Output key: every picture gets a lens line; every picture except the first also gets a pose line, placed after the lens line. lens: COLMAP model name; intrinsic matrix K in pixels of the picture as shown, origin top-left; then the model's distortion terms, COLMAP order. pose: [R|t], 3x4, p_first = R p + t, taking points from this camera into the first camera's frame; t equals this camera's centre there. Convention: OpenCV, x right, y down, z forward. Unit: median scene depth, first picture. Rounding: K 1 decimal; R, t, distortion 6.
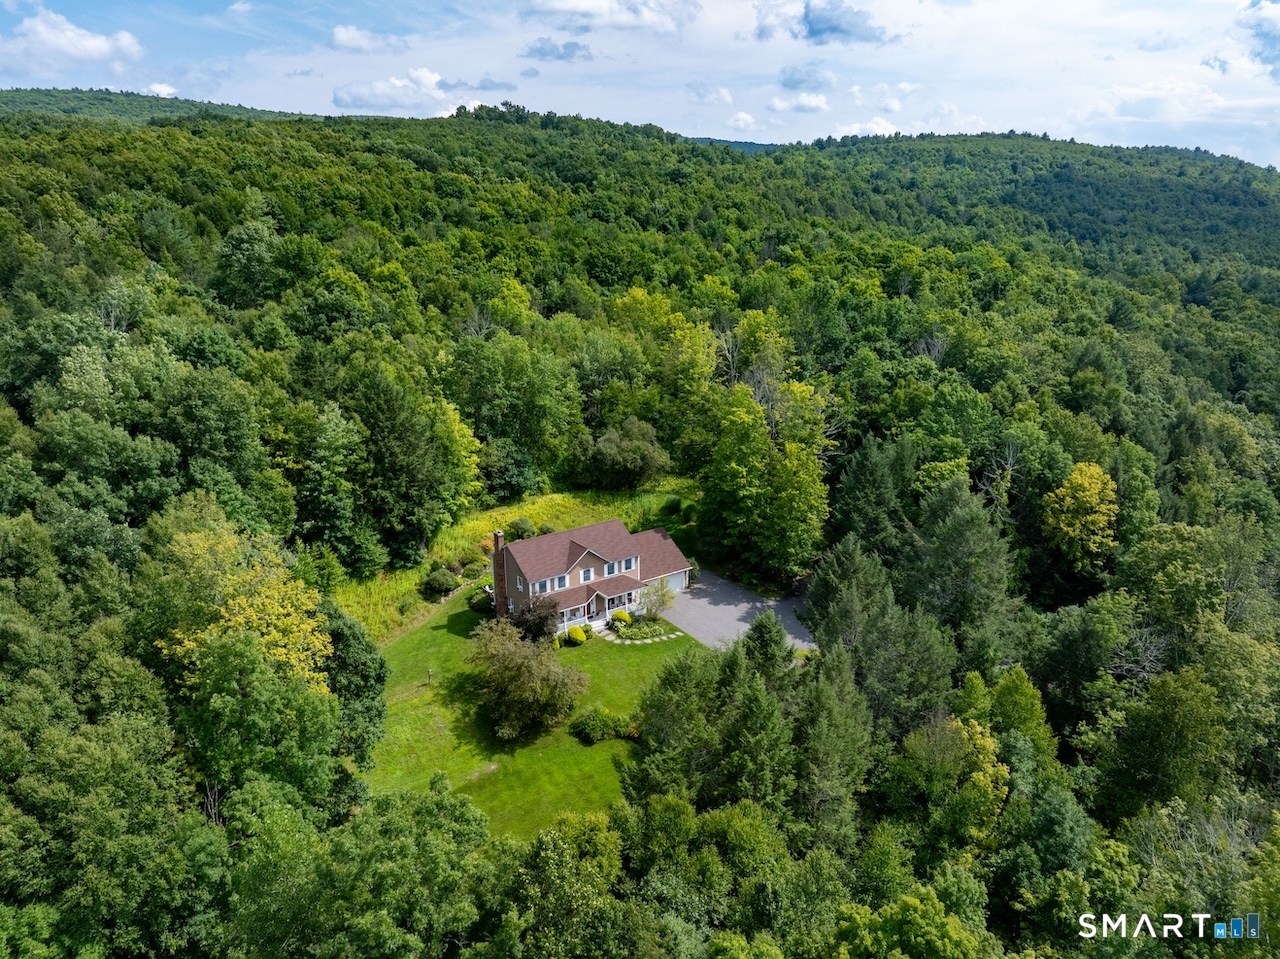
lens RADIAL K [[883.7, 0, 642.1], [0, 883.7, 480.5], [0, 0, 1]] dist [0.007501, 0.000788]
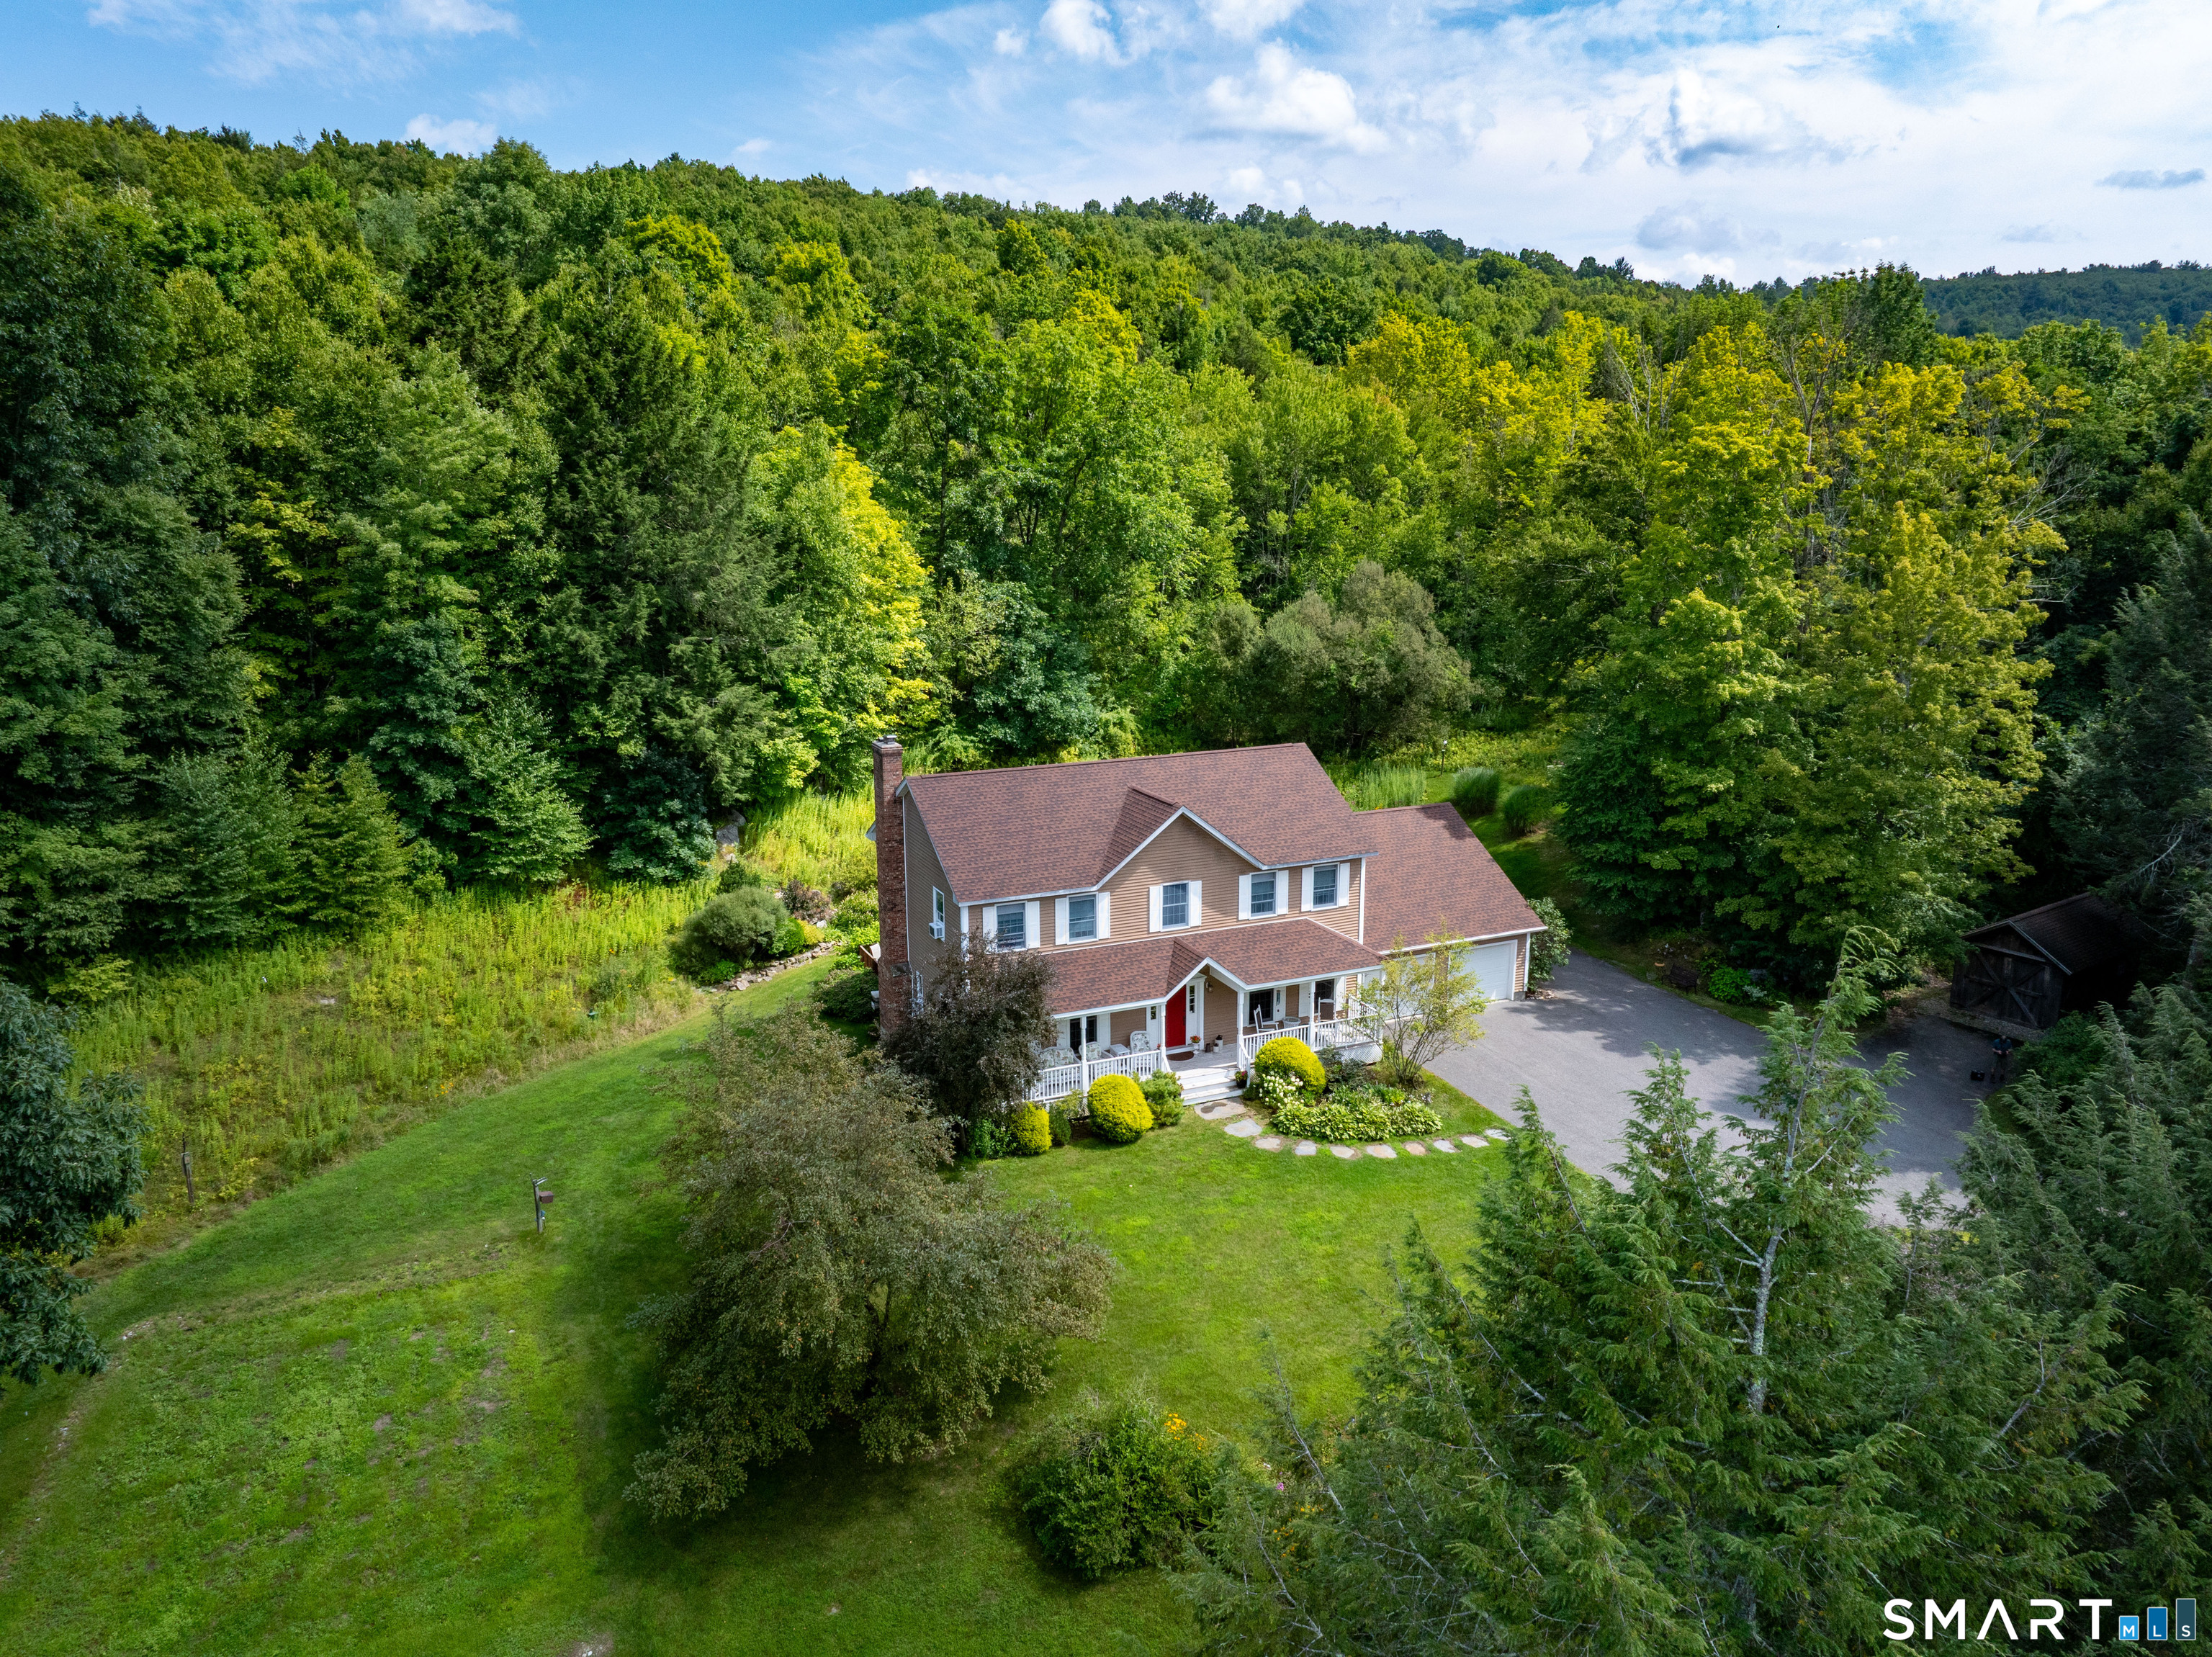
lens RADIAL K [[1527.2, 0, 1107.5], [0, 1527.2, 826.7], [0, 0, 1]] dist [0.007501, 0.000788]
pose [[0.981325, 0.040767, -0.187989, 0.007460], [-0.052323, 0.997007, -0.056920, 0.106302], [0.185106, 0.065693, 0.980520, 0.485719]]
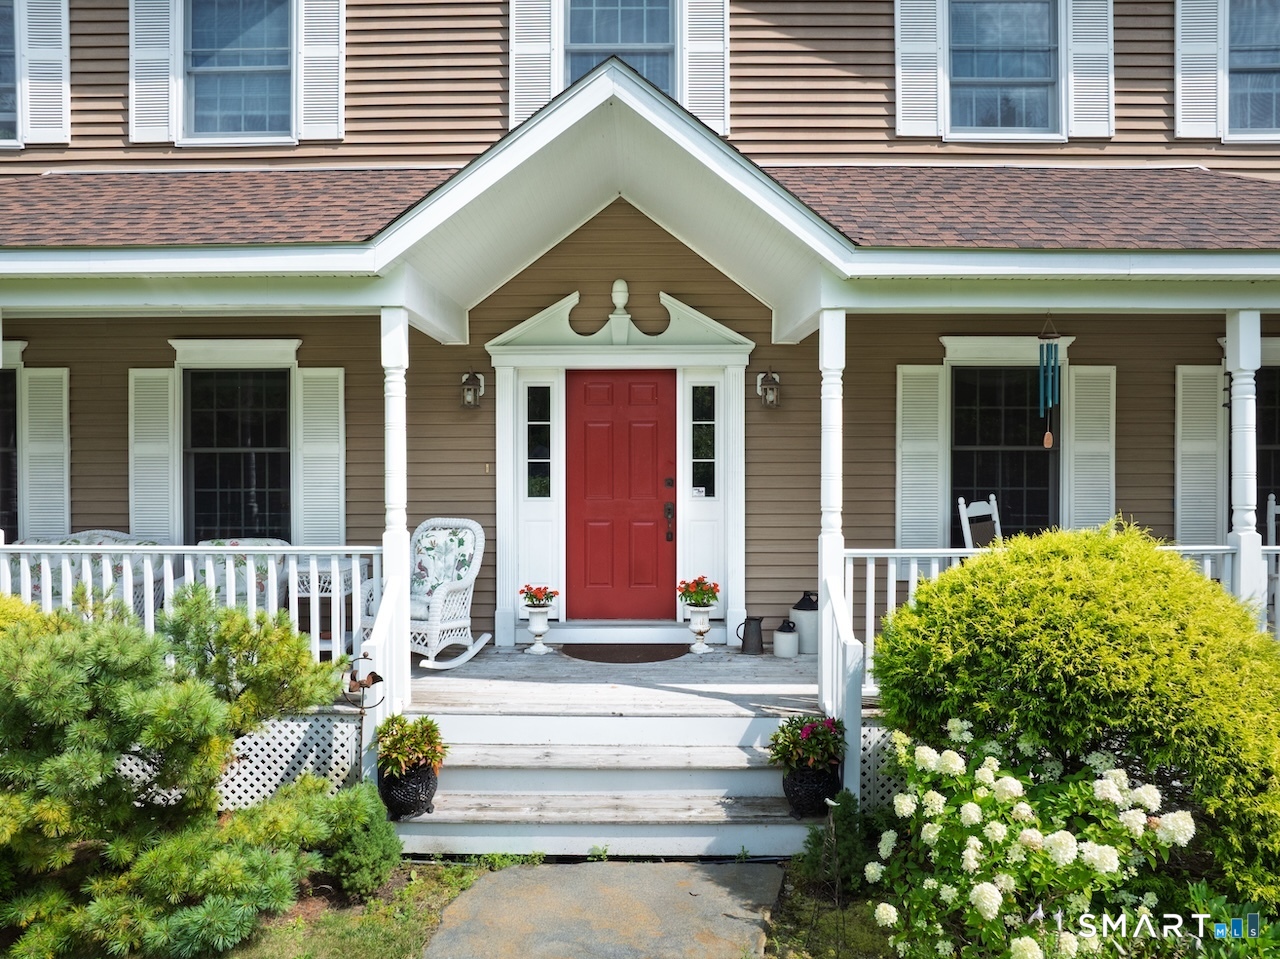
lens RADIAL K [[883.7, 0, 640.6], [0, 883.7, 475.5], [0, 0, 1]] dist [0.007501, 0.000788]
pose [[0.805846, 0.000471, -0.592125, -0.015557], [-0.161800, 0.962117, -0.219434, 0.151529], [0.569590, 0.272636, 0.775395, 0.908888]]
